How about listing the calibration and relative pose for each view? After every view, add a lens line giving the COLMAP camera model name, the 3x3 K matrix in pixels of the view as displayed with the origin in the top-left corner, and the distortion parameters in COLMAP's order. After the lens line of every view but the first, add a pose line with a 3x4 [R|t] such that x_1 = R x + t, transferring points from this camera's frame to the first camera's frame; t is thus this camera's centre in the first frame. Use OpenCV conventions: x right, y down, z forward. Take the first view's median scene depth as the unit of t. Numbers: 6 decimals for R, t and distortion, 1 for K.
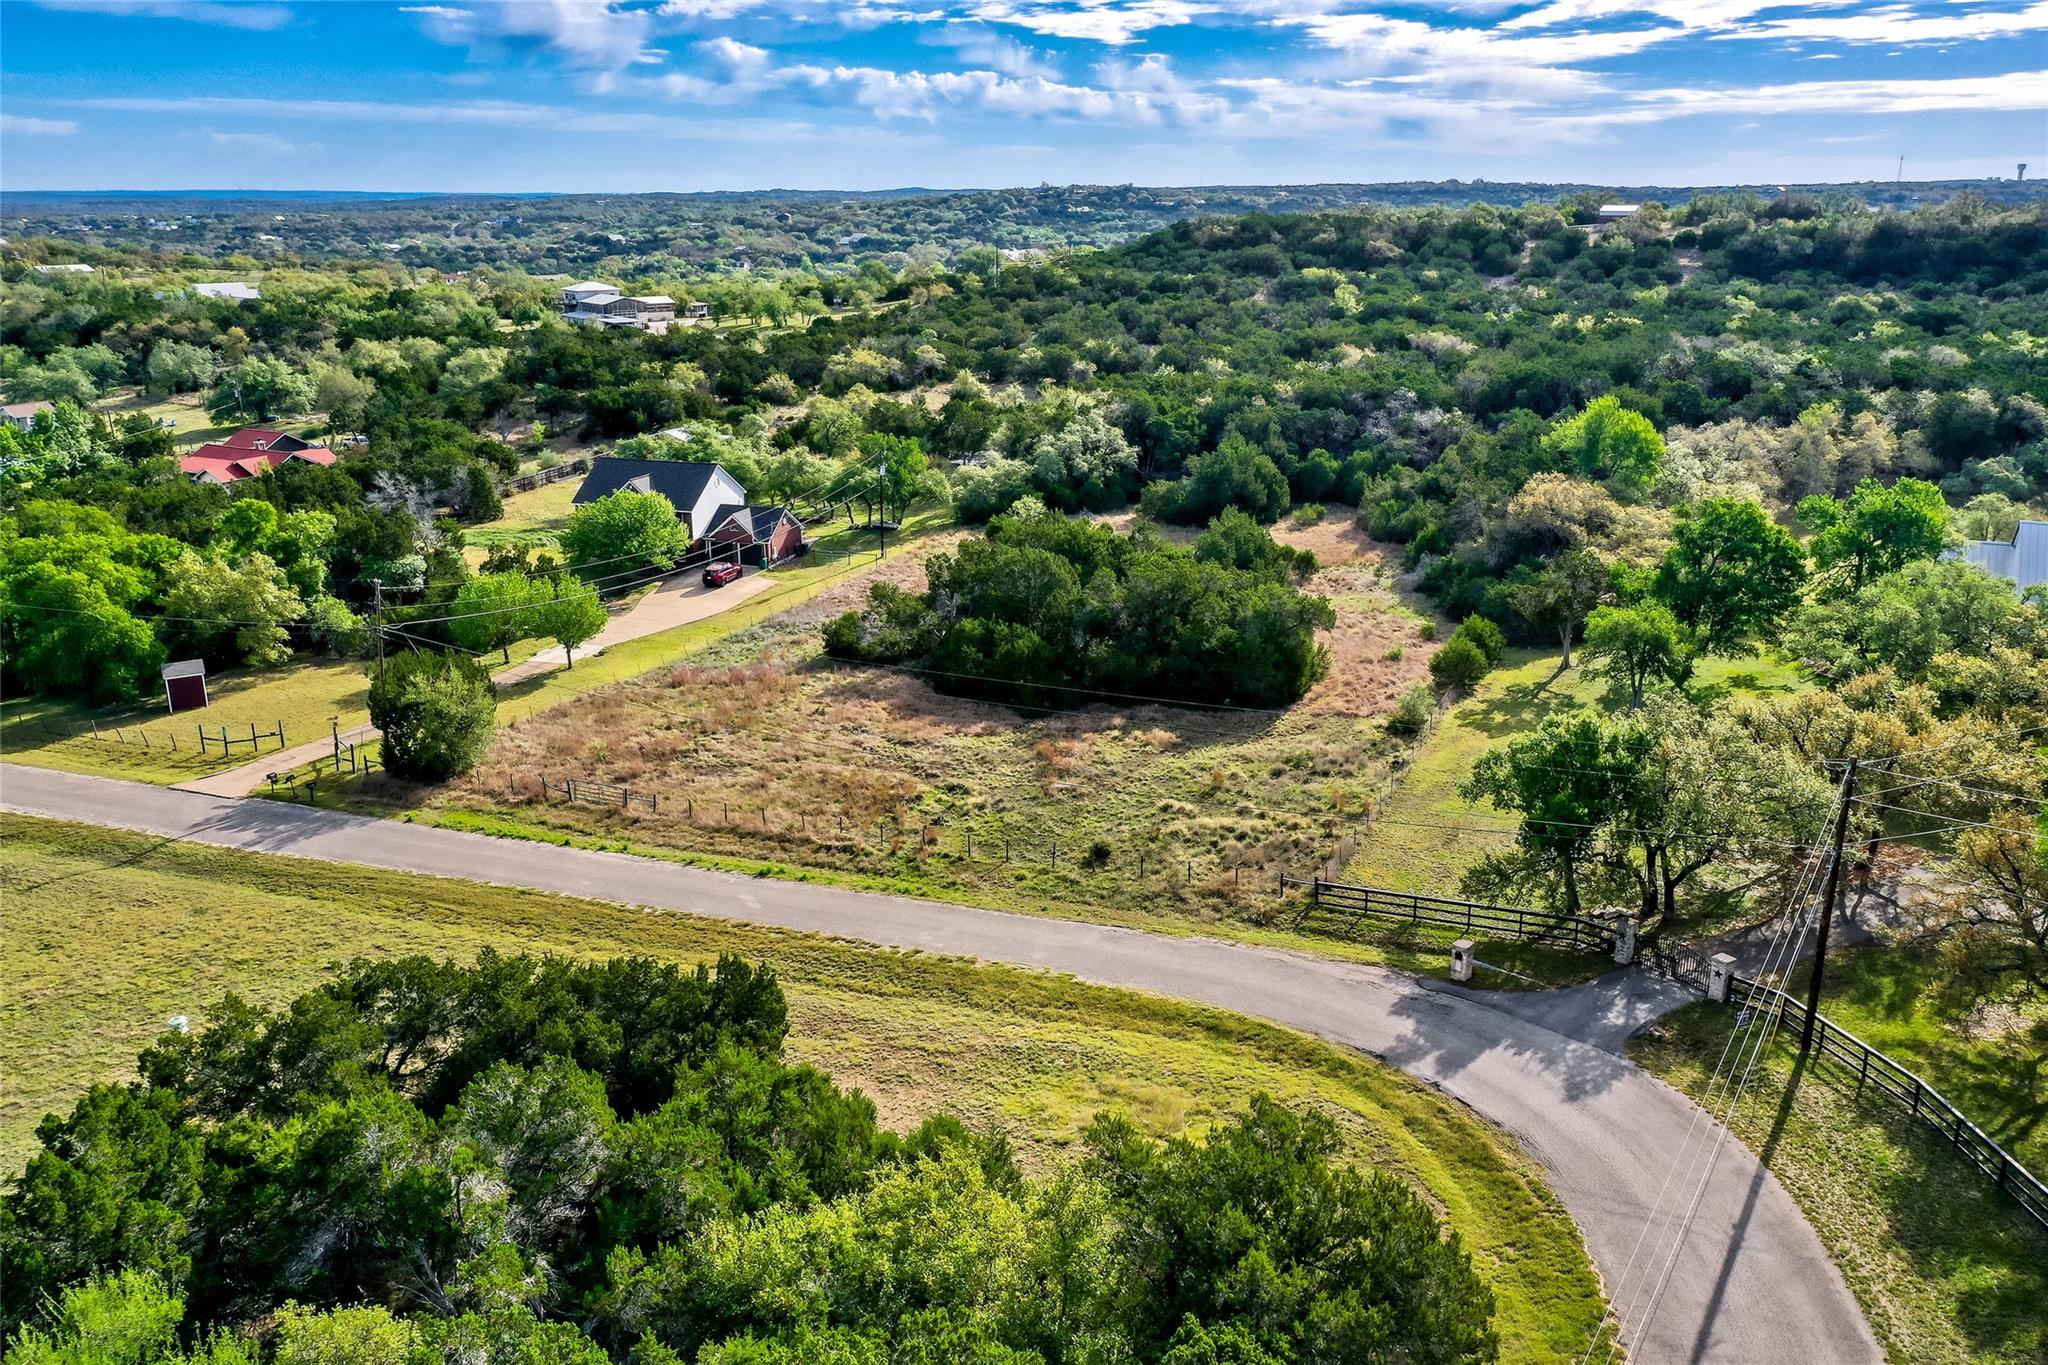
lens RADIAL K [[1626.2, 0, 1024.0], [0, 1626.2, 682.5], [0, 0, 1]] dist [0.007959, 0.007047]
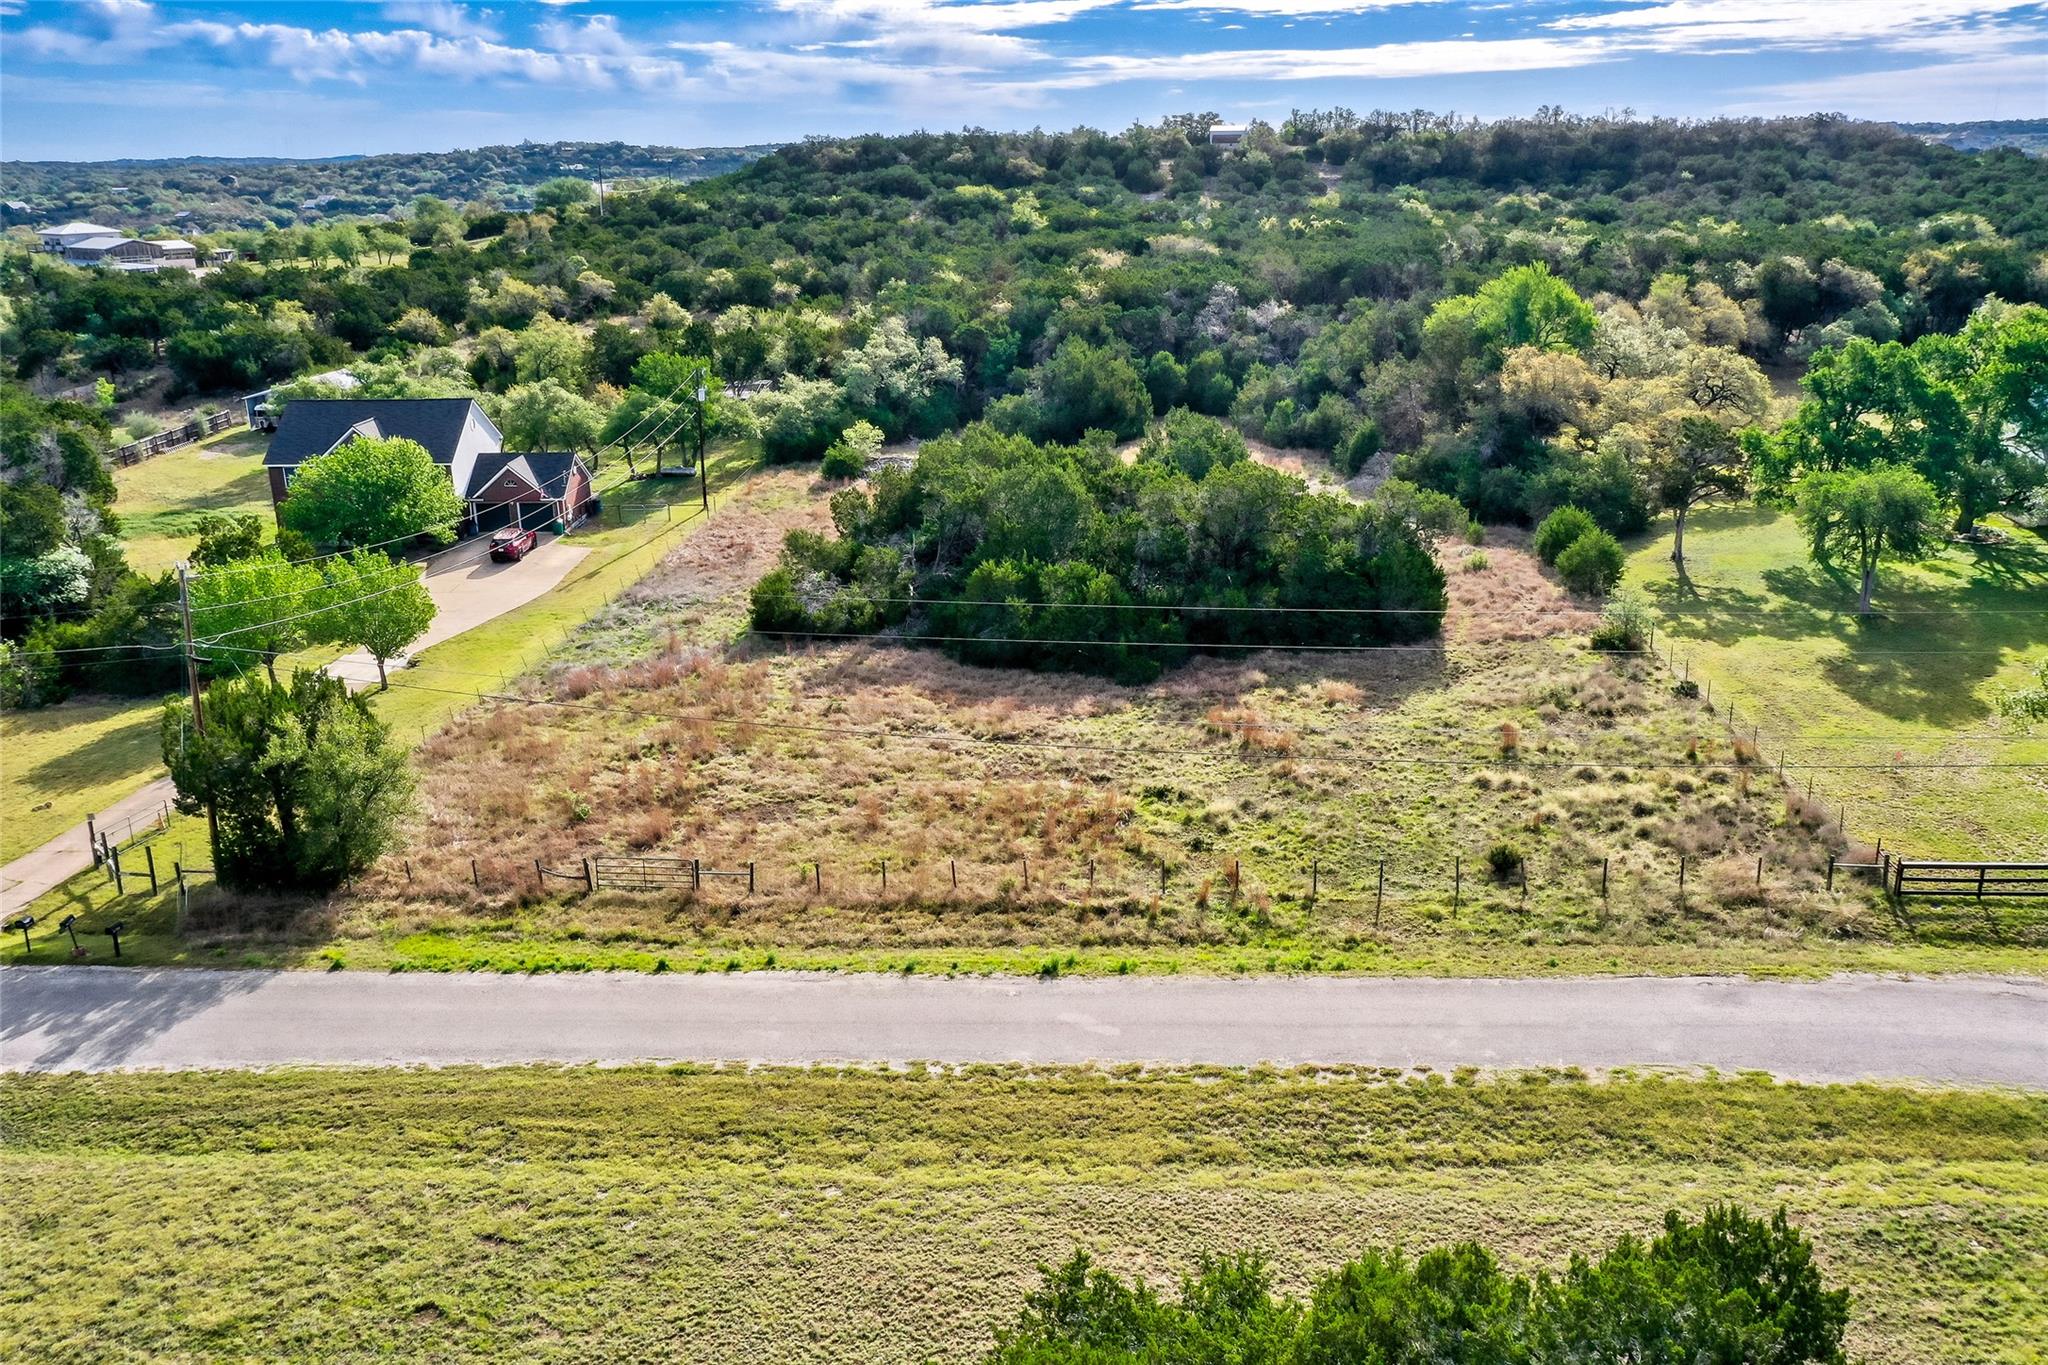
lens RADIAL K [[1604.6, 0, 1025.7], [0, 1604.6, 709.8], [0, 0, 1]] dist [0.008723, 0.009565]
pose [[0.951364, -0.110643, 0.287516, -0.148680], [0.099574, 0.993624, 0.052889, -0.006046], [-0.291535, -0.021688, 0.956314, 0.189901]]
